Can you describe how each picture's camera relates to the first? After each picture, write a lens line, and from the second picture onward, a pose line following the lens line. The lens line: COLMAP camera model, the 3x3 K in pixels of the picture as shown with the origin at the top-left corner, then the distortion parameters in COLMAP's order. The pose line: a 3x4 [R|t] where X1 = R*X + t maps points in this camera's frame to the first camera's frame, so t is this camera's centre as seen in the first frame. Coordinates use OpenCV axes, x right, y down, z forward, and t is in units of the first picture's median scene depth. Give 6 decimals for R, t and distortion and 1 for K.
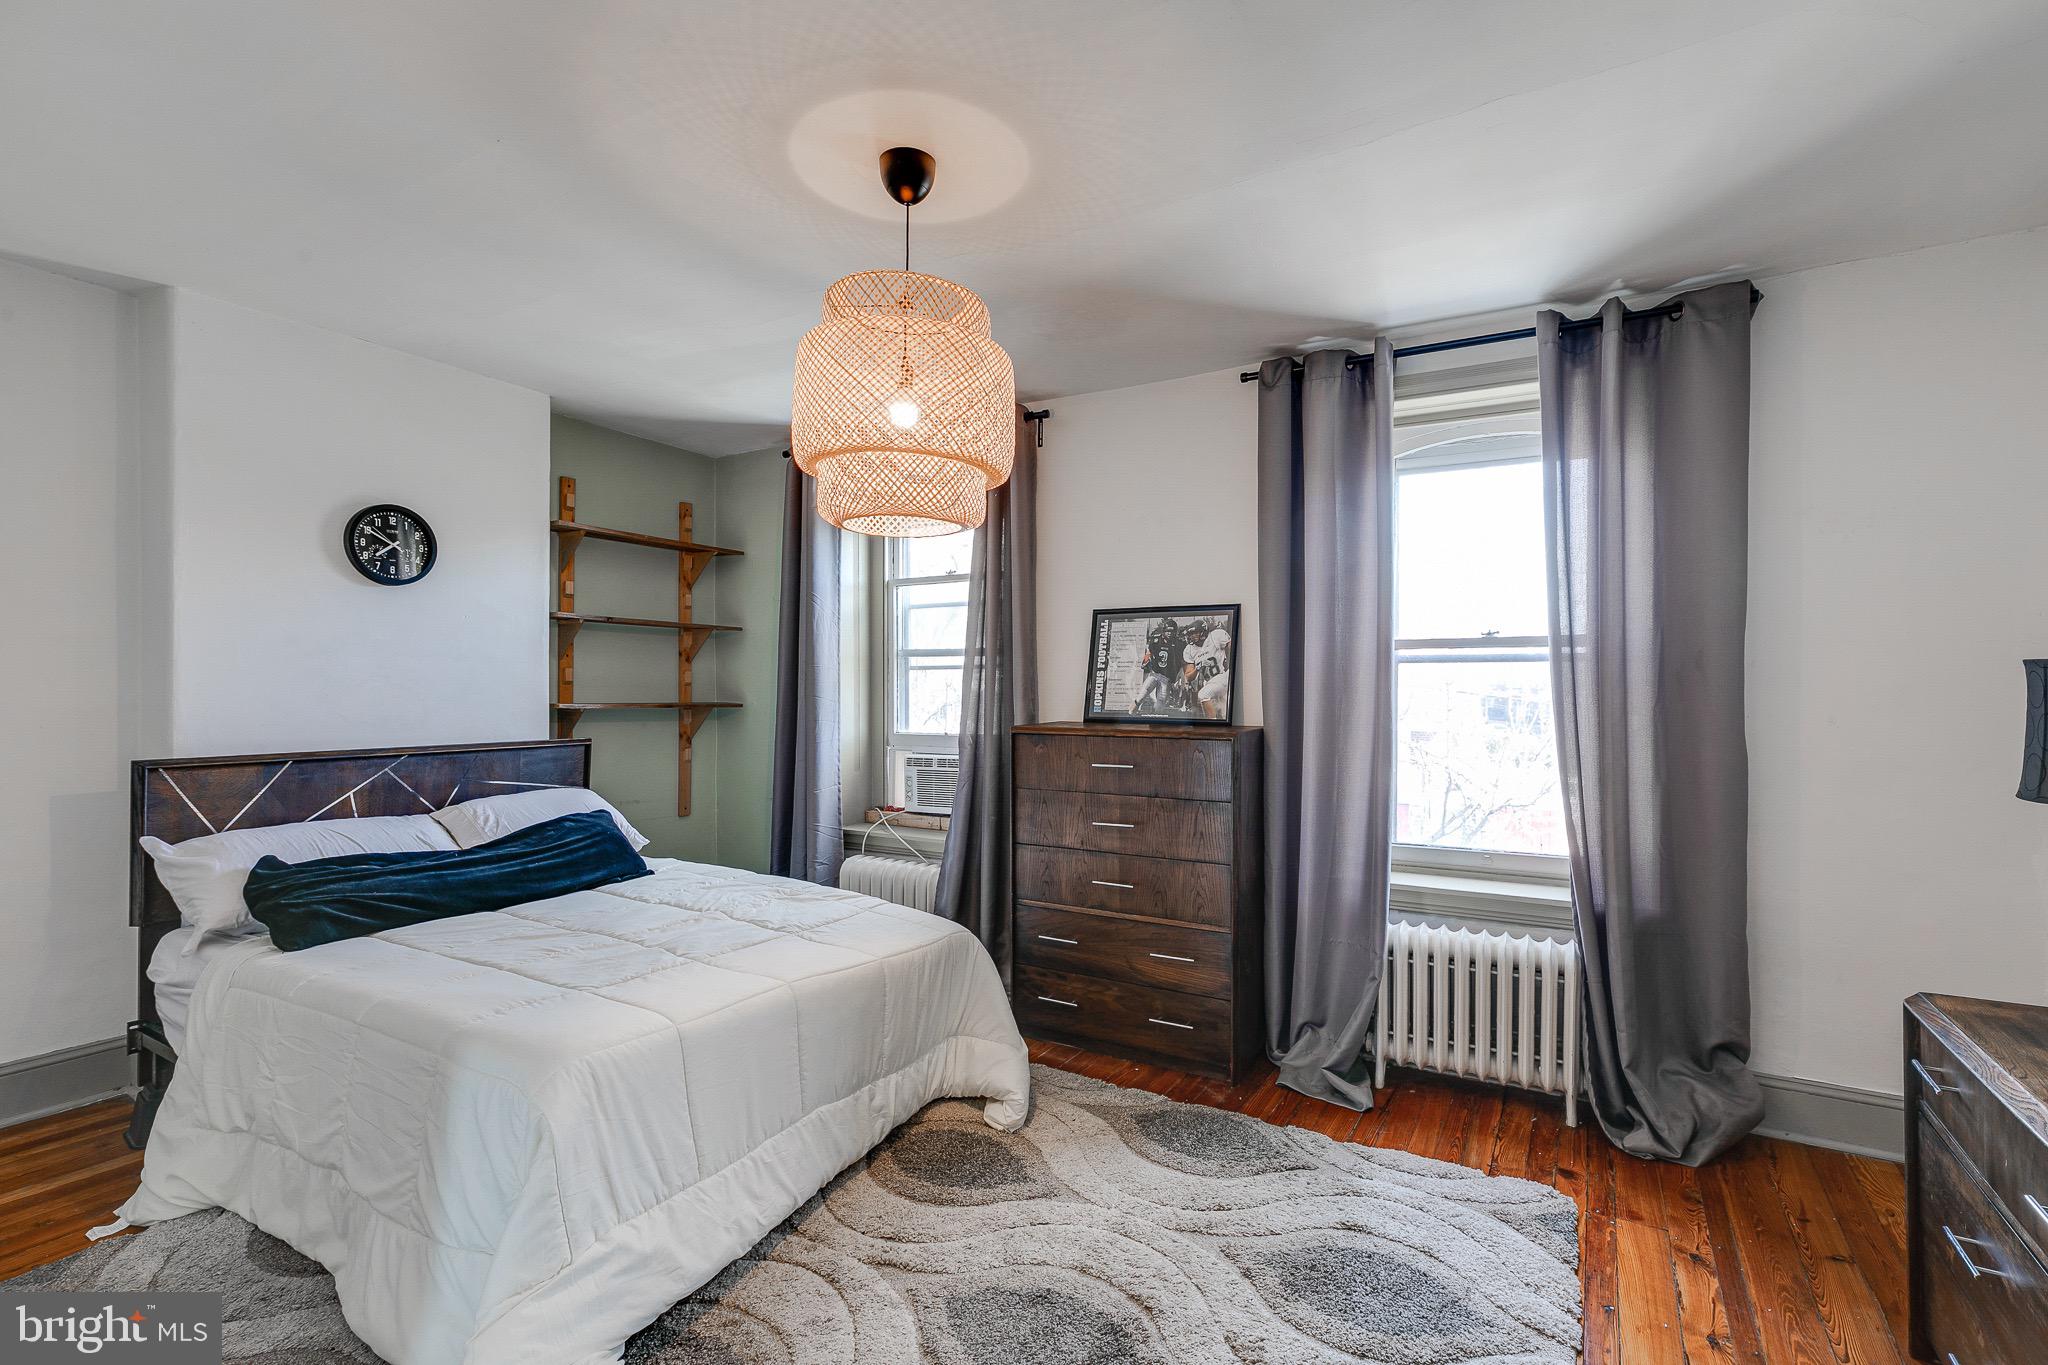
lens RADIAL K [[912.3, 0, 1020.0], [0, 912.3, 684.2], [0, 0, 1]] dist [0.004875, 0.000536]
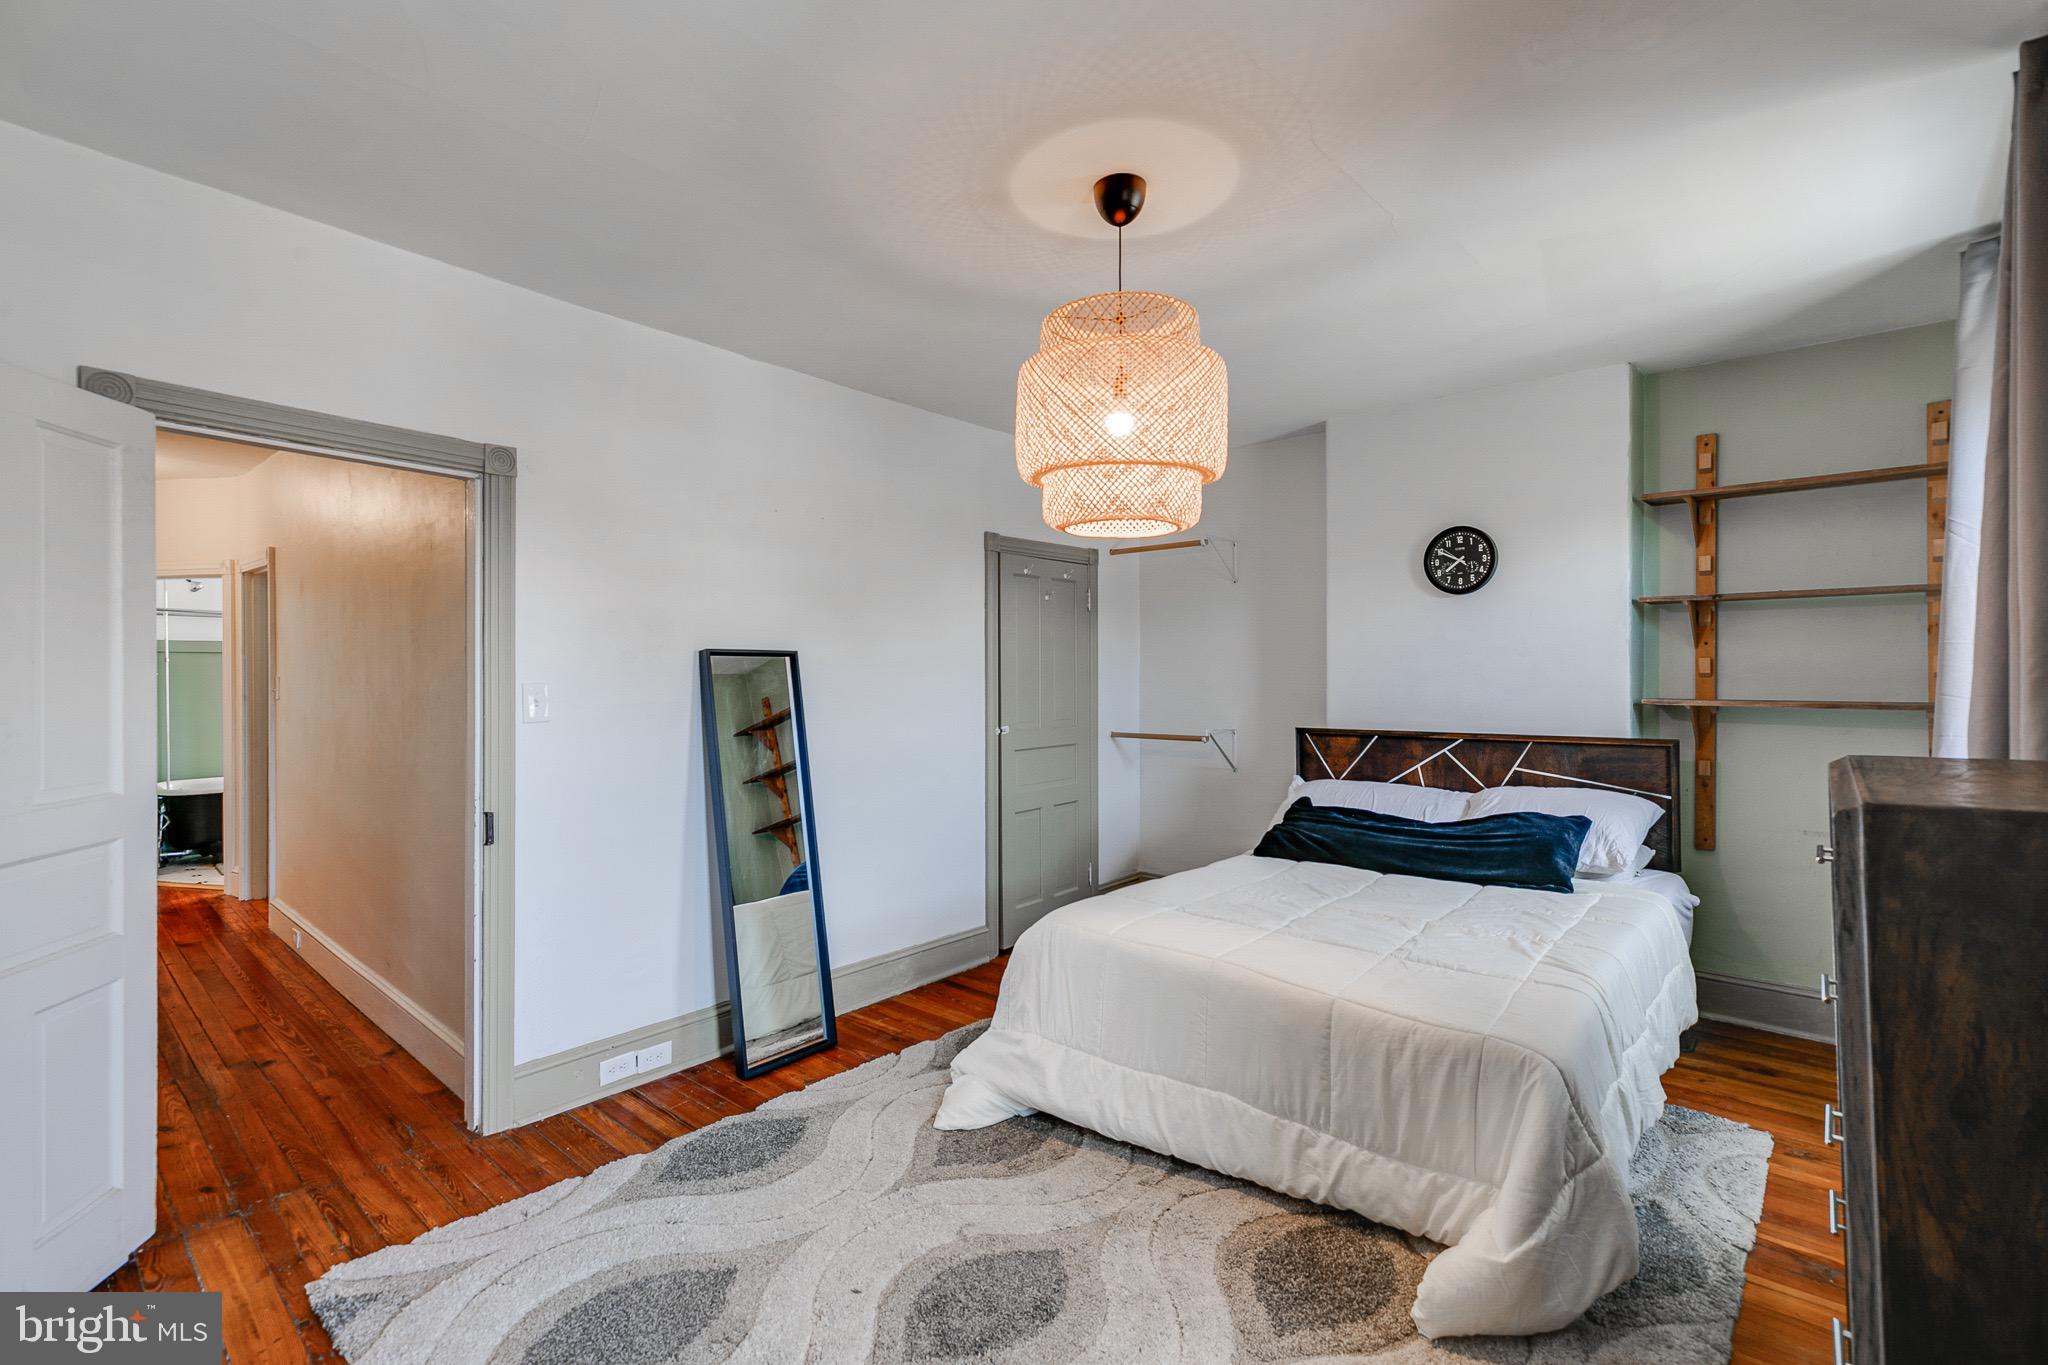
lens RADIAL K [[910.9, 0, 1024.0], [0, 910.9, 682.5], [0, 0, 1]] dist [0.003389, 0.000771]
pose [[-0.169915, -0.006833, -0.985435, 0.536000], [0.003995, 0.999963, -0.007623, 0.010789], [0.985451, -0.005232, -0.169881, 0.628776]]
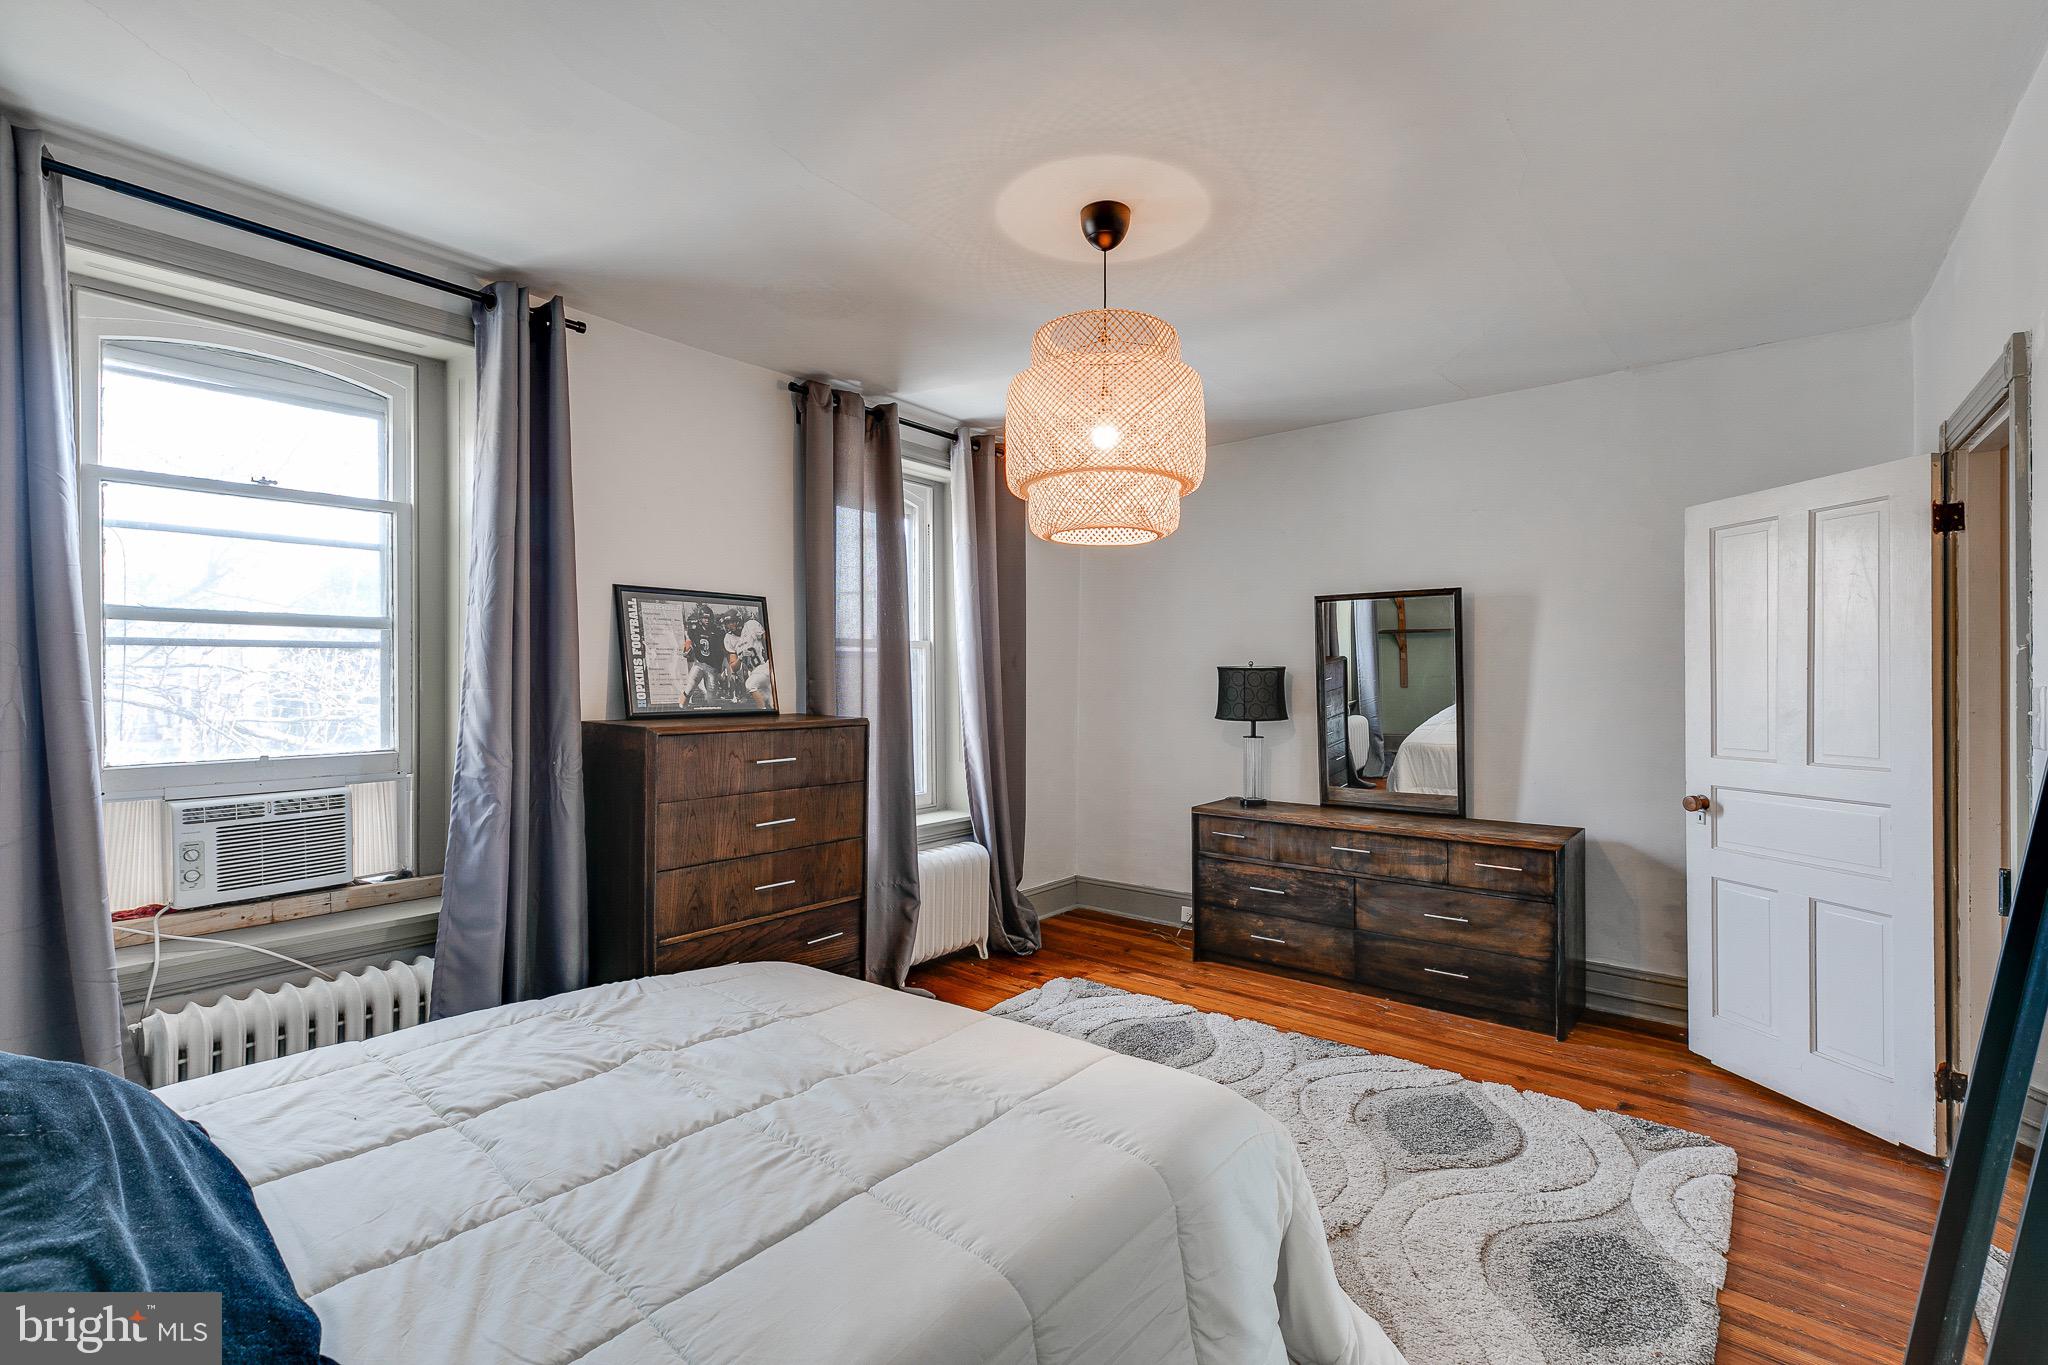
lens RADIAL K [[912.3, 0, 1020.0], [0, 912.3, 684.2], [0, 0, 1]] dist [0.004875, 0.000536]
pose [[0.172271, -0.010145, 0.984997, -0.724467], [-0.003876, 0.999932, 0.010976, -0.001567], [-0.985042, -0.005709, 0.172220, 0.536397]]
